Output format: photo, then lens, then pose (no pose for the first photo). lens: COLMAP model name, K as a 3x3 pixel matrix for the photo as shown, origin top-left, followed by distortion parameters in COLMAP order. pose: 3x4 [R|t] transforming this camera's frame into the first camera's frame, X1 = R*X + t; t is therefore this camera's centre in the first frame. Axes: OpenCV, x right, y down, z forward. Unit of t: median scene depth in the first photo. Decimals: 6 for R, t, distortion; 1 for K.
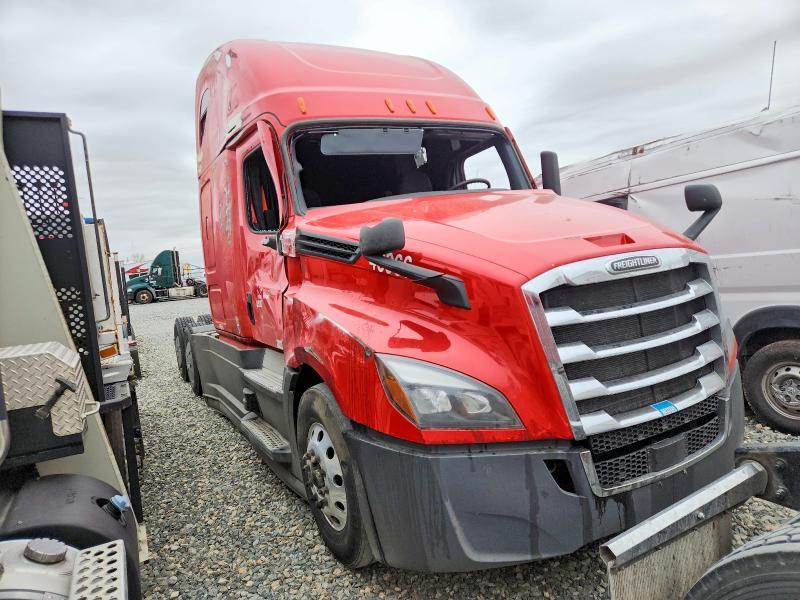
lens RADIAL K [[556.1, 0, 400.0], [0, 556.1, 300.0], [0, 0, 1]] dist [0.068406, -0.000666]
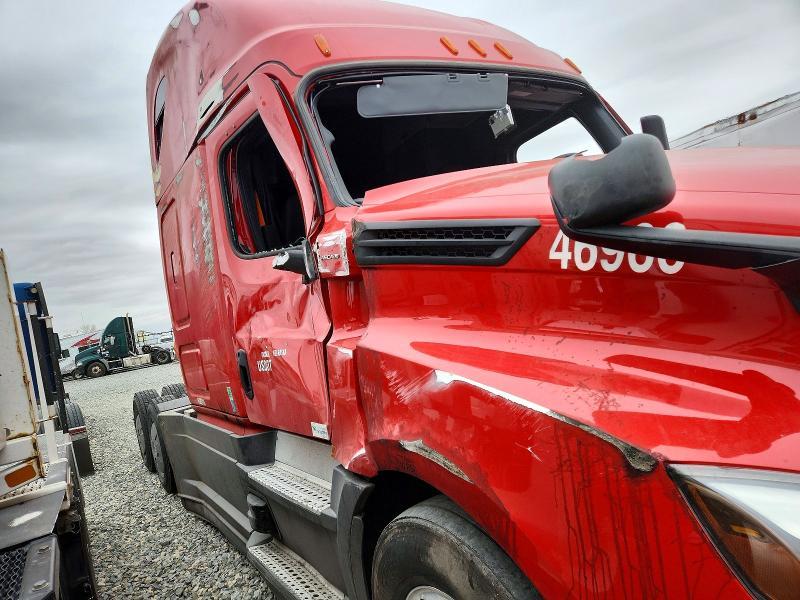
lens RADIAL K [[620.7, 0, 413.1], [0, 620.7, 301.7], [0, 0, 1]] dist [0.047607, 0.000224]
pose [[0.995321, -0.084400, 0.047047, -0.107438], [0.087536, 0.993759, -0.069145, -0.000965], [-0.040918, 0.072940, 0.996497, 0.258134]]
